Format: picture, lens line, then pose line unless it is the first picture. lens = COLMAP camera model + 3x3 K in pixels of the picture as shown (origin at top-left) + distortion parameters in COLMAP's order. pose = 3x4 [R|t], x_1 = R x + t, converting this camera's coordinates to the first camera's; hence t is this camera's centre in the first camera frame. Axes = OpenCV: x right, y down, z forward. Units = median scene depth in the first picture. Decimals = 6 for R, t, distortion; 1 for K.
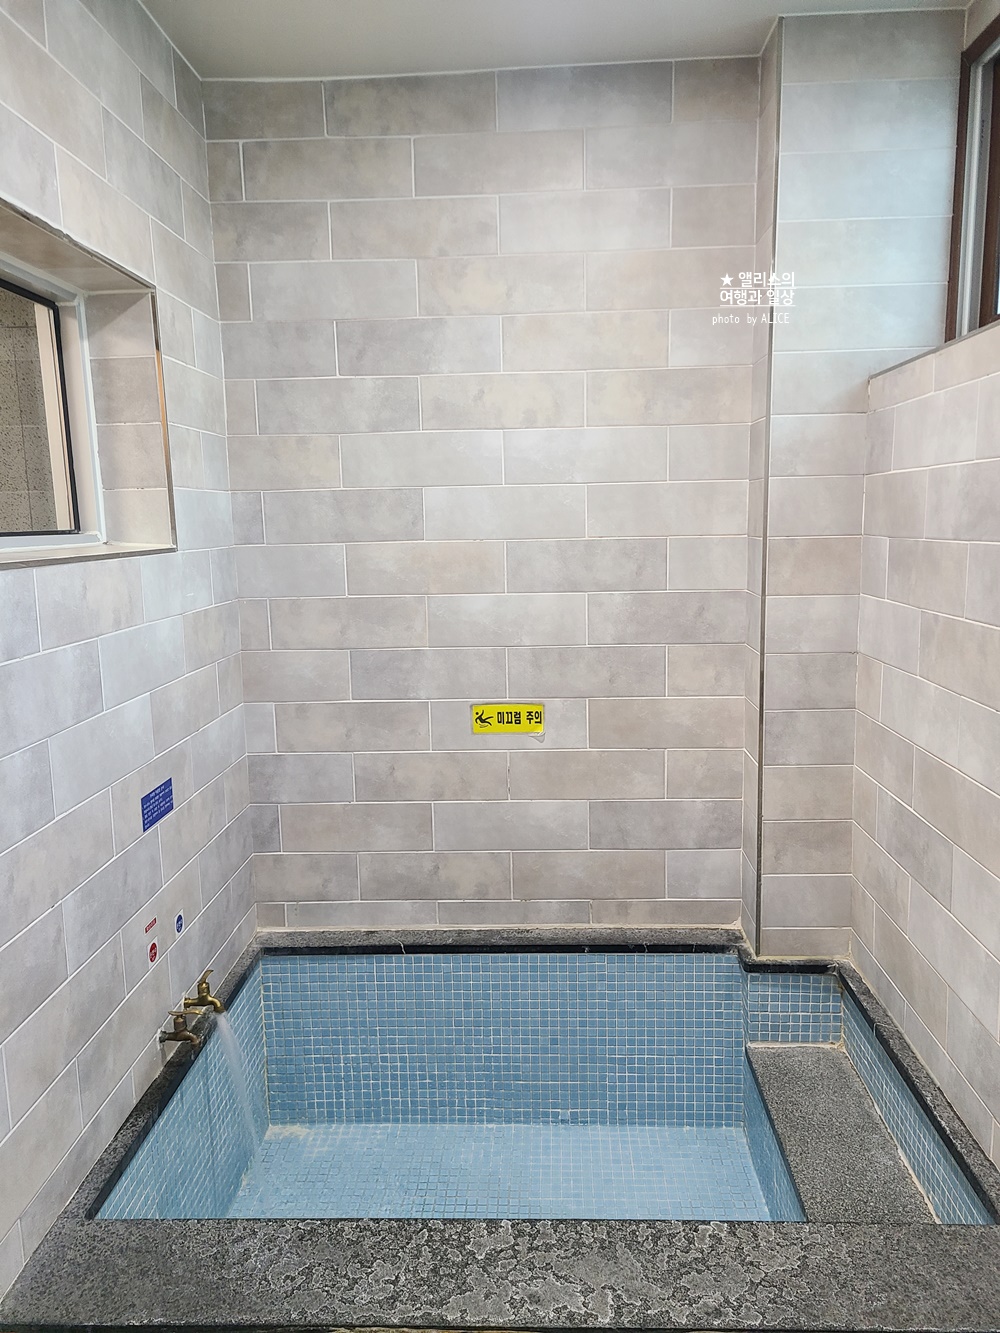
lens RADIAL K [[997.8, 0, 504.4], [0, 997.8, 669.7], [0, 0, 1]] dist [0.063388, -0.052966]
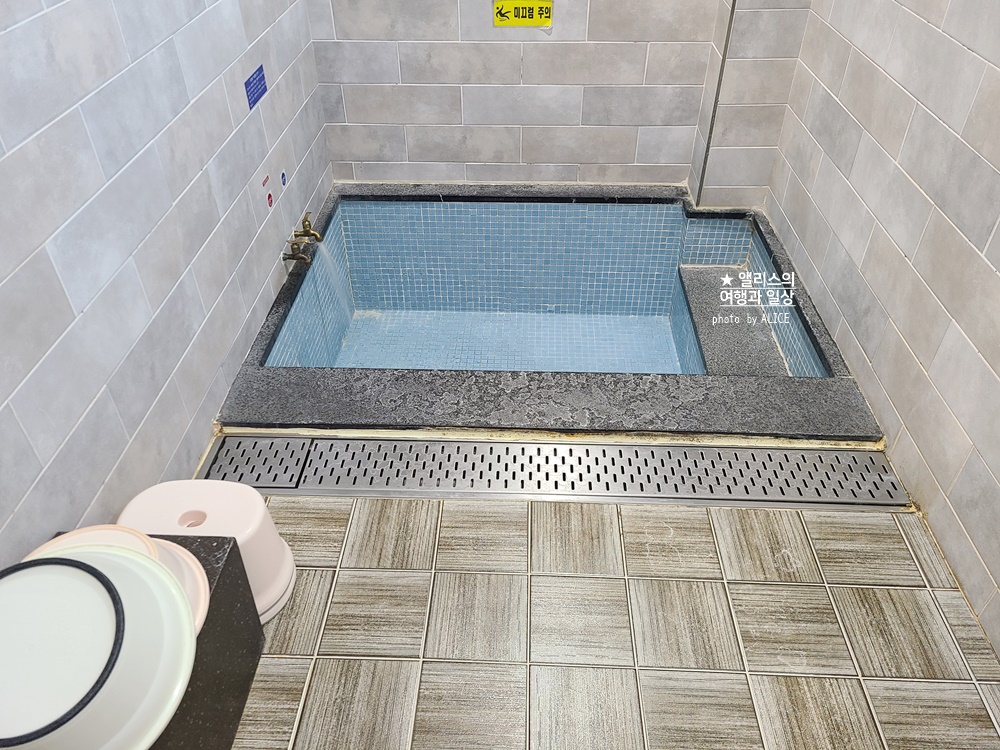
lens RADIAL K [[748.6, 0, 494.4], [0, 748.6, 370.7], [0, 0, 1]] dist [0.063388, -0.052966]
pose [[0.999886, 0.013928, 0.005808, -0.031652], [-0.014985, 0.870996, 0.491061, -0.025245], [0.001781, -0.491092, 0.871106, -0.021393]]
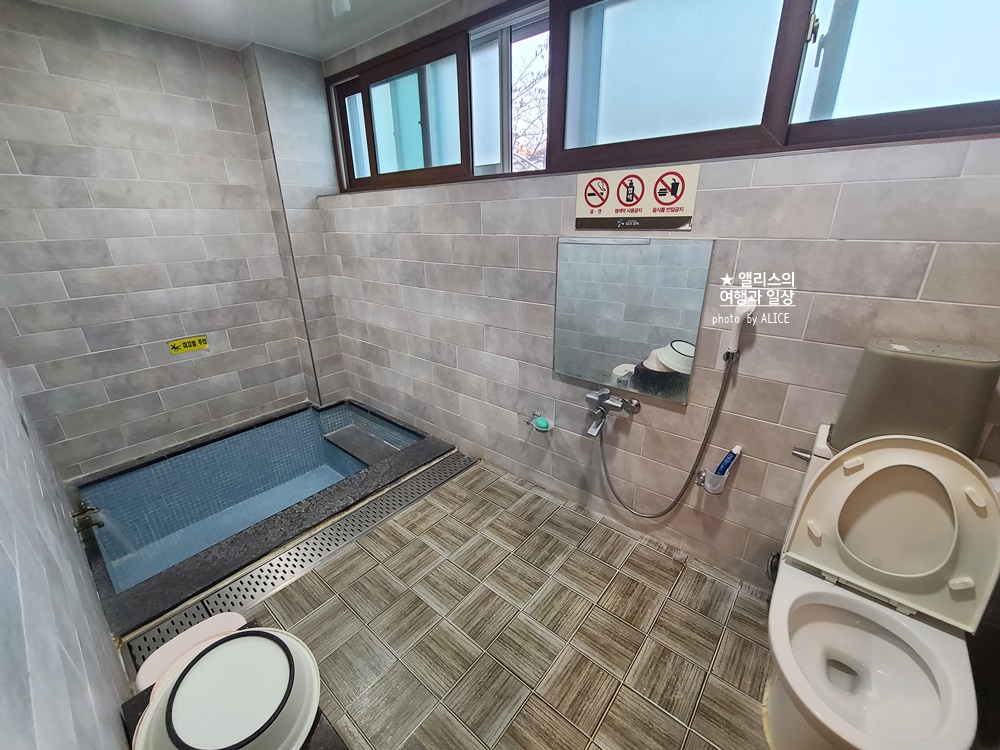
lens RADIAL K [[407.2, 0, 500.0], [0, 407.2, 375.0], [0, 0, 1]] dist [-0.000291, -0.000285]
pose [[0.615251, -0.270091, 0.740619, -0.271670], [0.121326, 0.960726, 0.249571, -0.030235], [-0.778939, -0.063693, 0.623857, -0.121629]]
